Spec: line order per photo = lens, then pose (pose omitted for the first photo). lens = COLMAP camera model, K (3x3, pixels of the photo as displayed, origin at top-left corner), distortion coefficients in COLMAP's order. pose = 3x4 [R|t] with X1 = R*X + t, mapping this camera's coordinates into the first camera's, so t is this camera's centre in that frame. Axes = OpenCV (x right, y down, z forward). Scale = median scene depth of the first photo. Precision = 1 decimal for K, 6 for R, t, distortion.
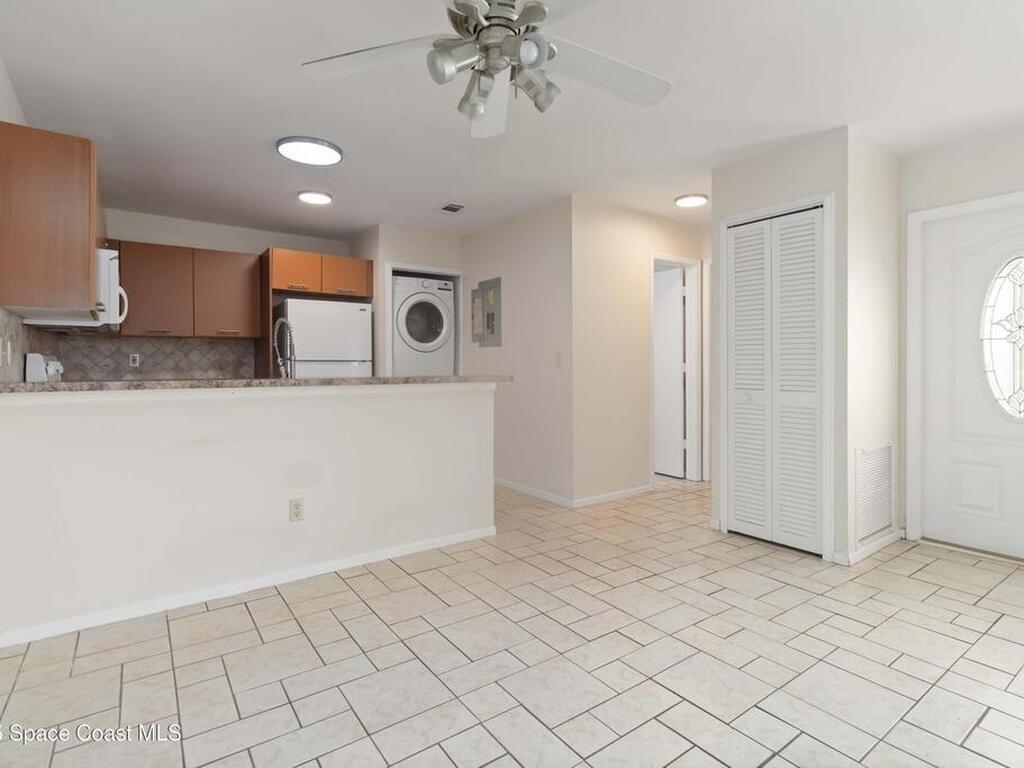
lens RADIAL K [[525.5, 0, 502.9], [0, 525.5, 362.9], [0, 0, 1]] dist [-0.003284, 0.000440]
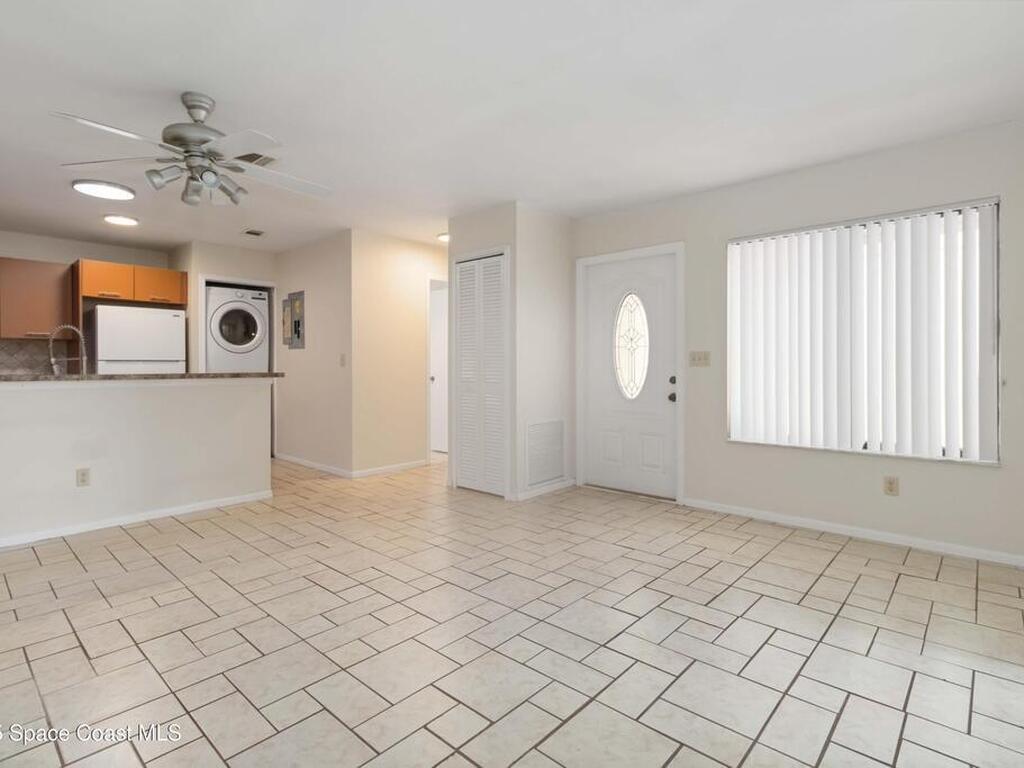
lens RADIAL K [[525.5, 0, 500.0], [0, 525.5, 359.9], [0, 0, 1]] dist [-0.003284, 0.000440]
pose [[0.978669, 0.002625, 0.205427, 0.204360], [-0.001064, 0.999970, -0.007710, 0.002375], [-0.205441, 0.007328, 0.978642, -0.277942]]
